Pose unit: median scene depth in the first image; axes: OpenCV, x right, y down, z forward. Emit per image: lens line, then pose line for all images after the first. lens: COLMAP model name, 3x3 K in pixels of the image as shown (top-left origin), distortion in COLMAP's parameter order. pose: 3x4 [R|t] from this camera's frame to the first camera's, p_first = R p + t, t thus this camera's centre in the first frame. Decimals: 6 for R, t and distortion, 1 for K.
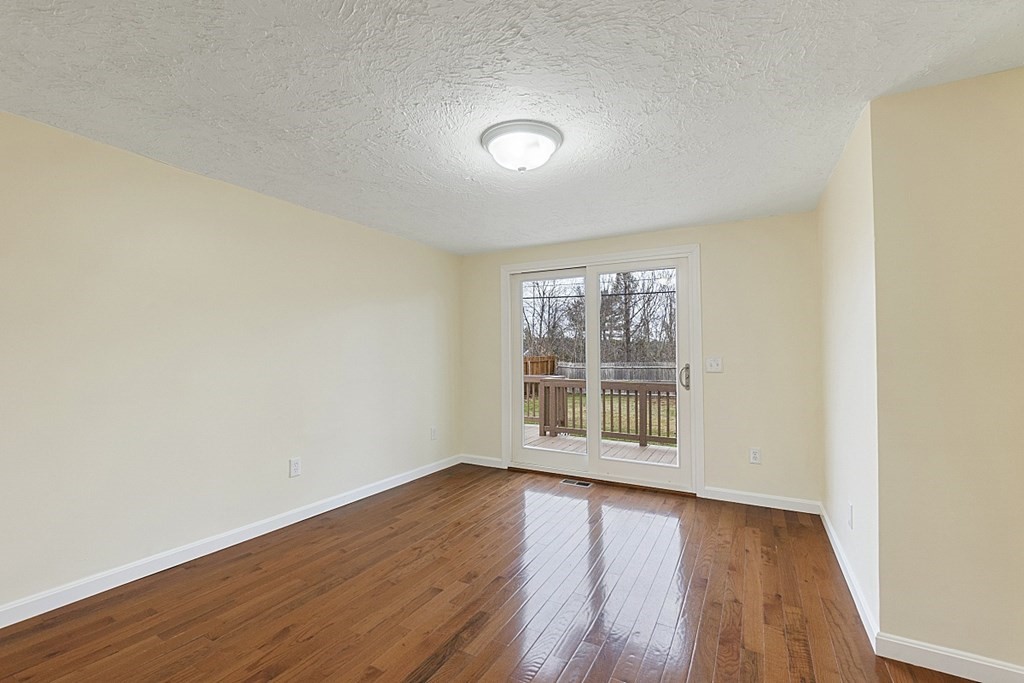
lens RADIAL K [[444.0, 0, 507.4], [0, 444.0, 345.8], [0, 0, 1]] dist [-0.007676, 0.000354]
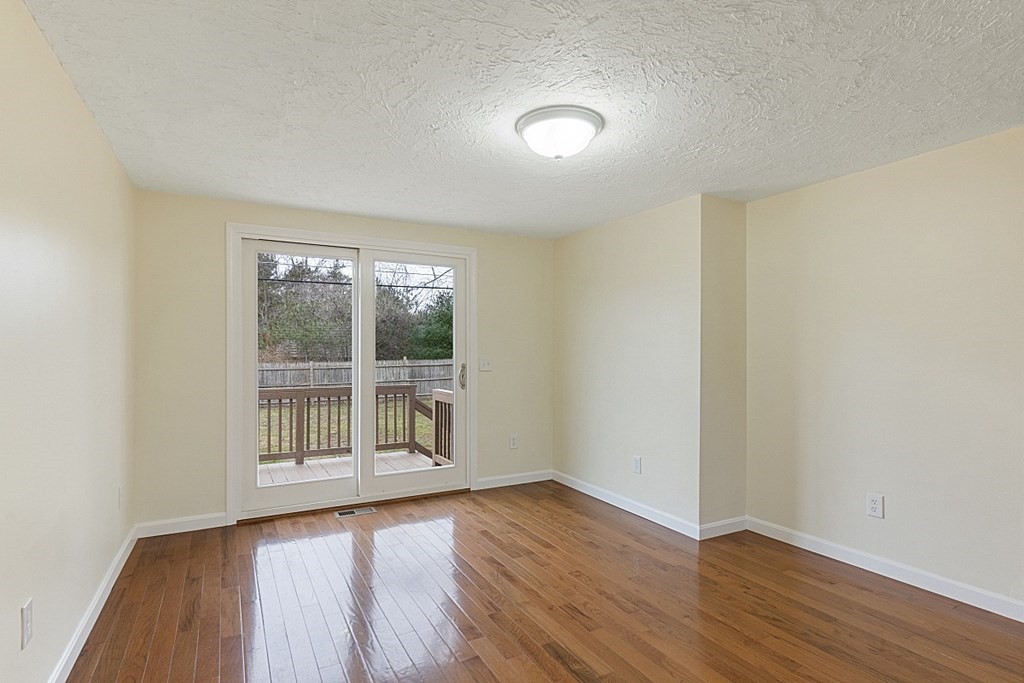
lens RADIAL K [[511.0, 0, 502.4], [0, 511.0, 345.8], [0, 0, 1]] dist [-0.003376, -0.000301]
pose [[0.537137, 0.008252, 0.843454, -0.493174], [-0.012030, 0.999925, -0.002122, 0.002250], [-0.843409, -0.009007, 0.537197, 0.268168]]
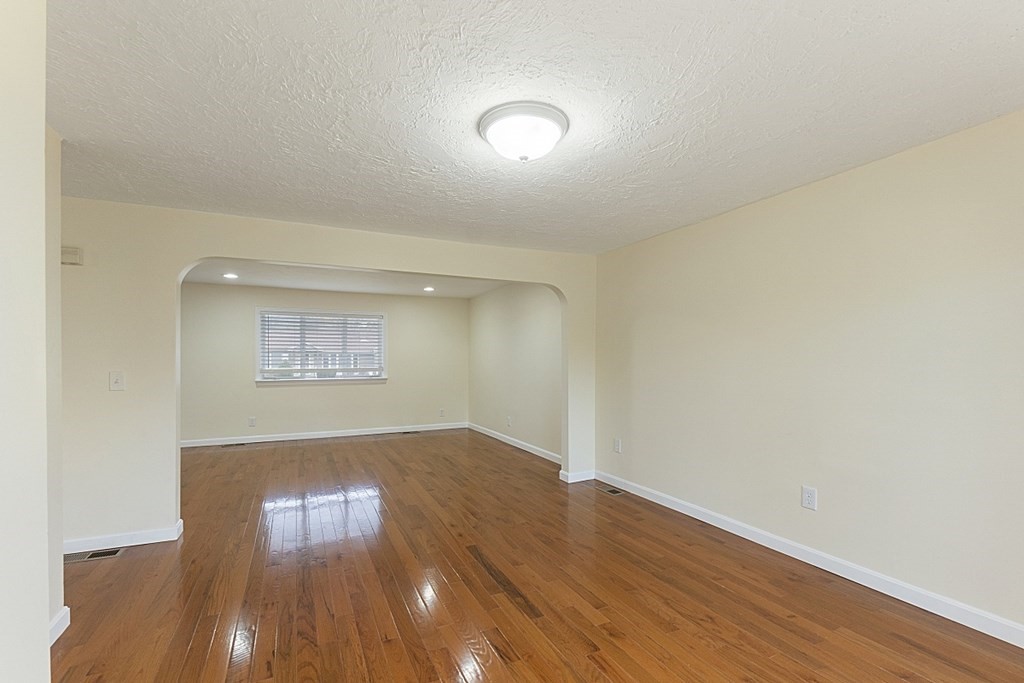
lens RADIAL K [[460.6, 0, 494.6], [0, 460.6, 362.7], [0, 0, 1]] dist [0.000013, -0.000116]
pose [[-0.599673, 0.005674, -0.800225, 0.432733], [0.013387, 0.999906, -0.002942, 0.010407], [0.800133, -0.012477, -0.599692, 0.791382]]
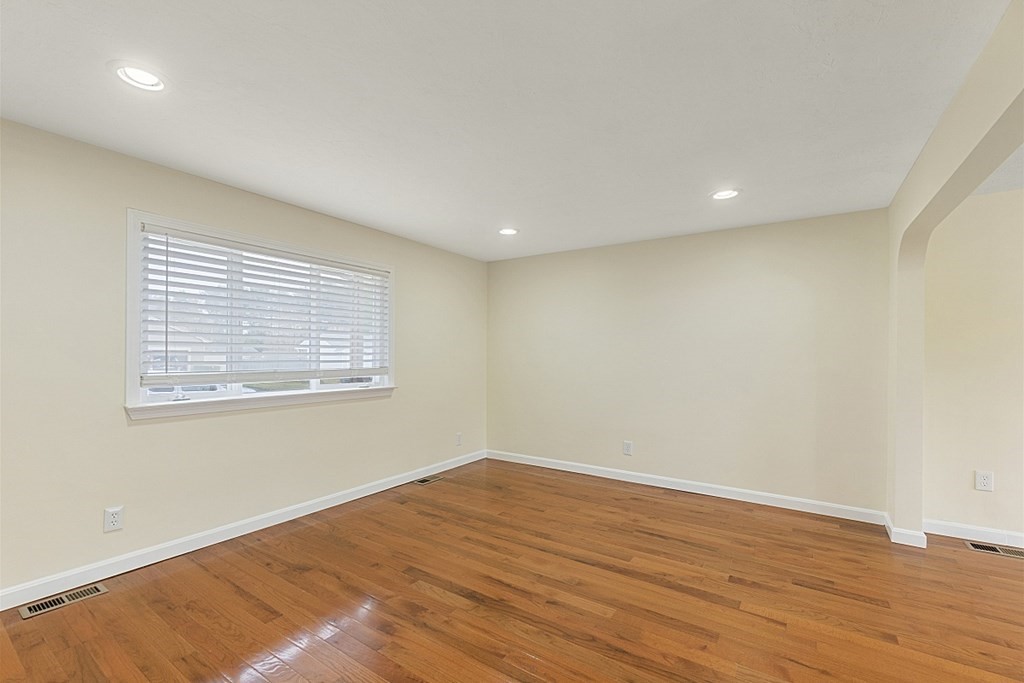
lens RADIAL K [[444.0, 0, 497.8], [0, 444.0, 356.5], [0, 0, 1]] dist [-0.007676, 0.000354]
pose [[-0.087612, -0.000640, -0.996154, 0.183172], [0.010298, 0.999946, -0.001548, -0.003245], [0.996101, -0.010394, -0.087600, -0.305794]]
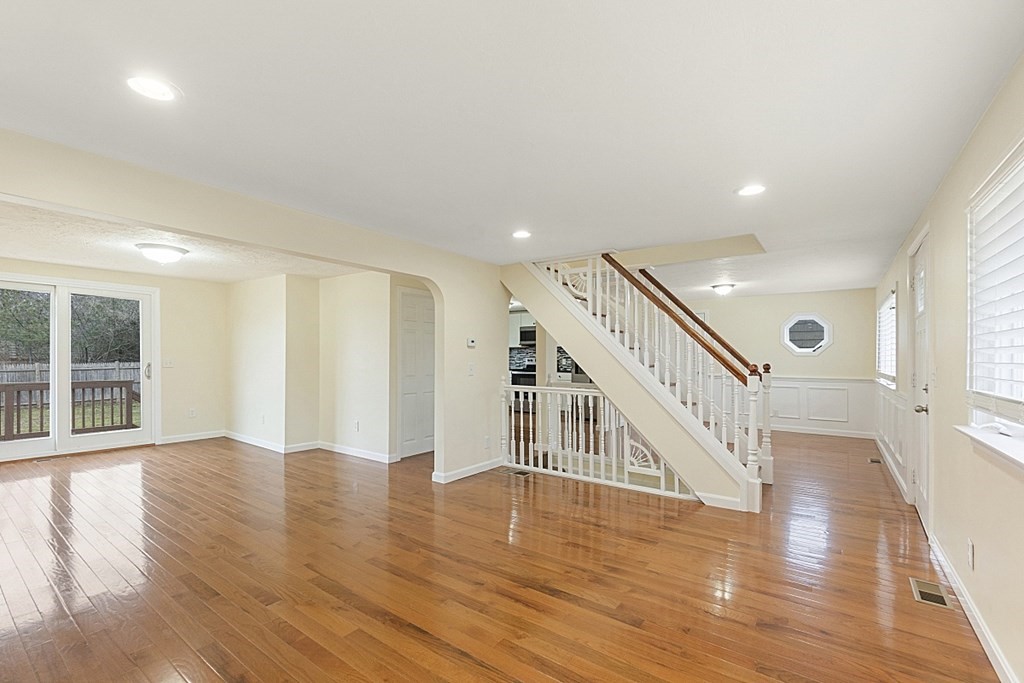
lens RADIAL K [[444.0, 0, 497.1], [0, 444.0, 356.7], [0, 0, 1]] dist [-0.007676, 0.000354]
pose [[0.127316, -0.002630, 0.991859, -0.902685], [-0.022343, 0.999735, 0.005519, -0.013040], [-0.991611, -0.022864, 0.127223, -0.380816]]
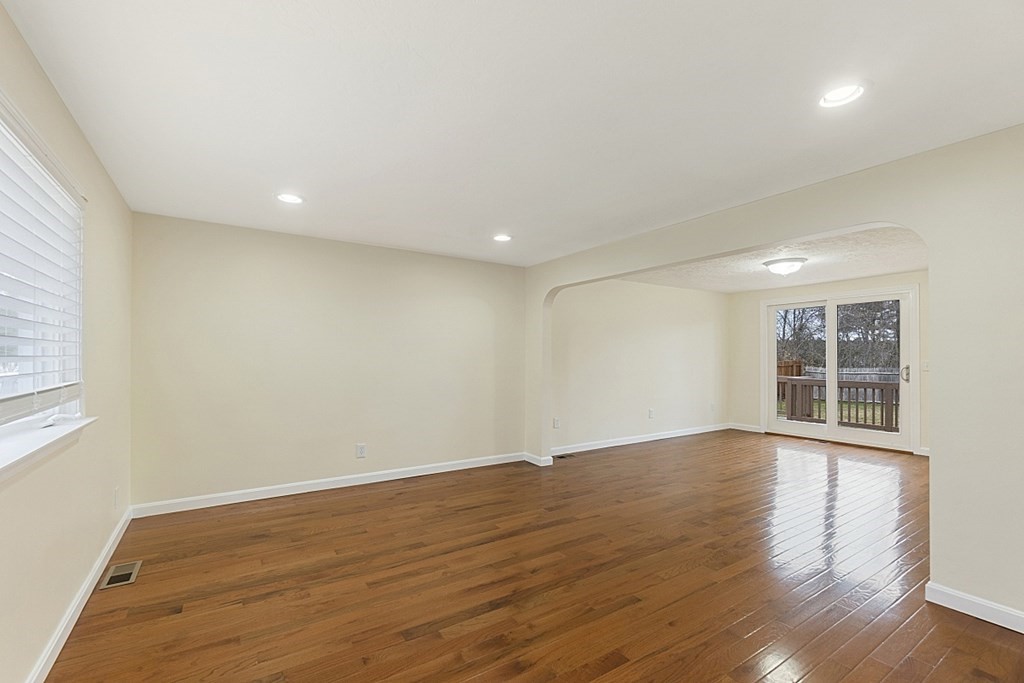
lens RADIAL K [[444.0, 0, 510.5], [0, 444.0, 358.7], [0, 0, 1]] dist [-0.007676, 0.000354]
pose [[0.889182, -0.000404, -0.457554, -0.089676], [0.009130, 0.999816, 0.016859, -0.015606], [0.457463, -0.019169, 0.889022, -0.836596]]
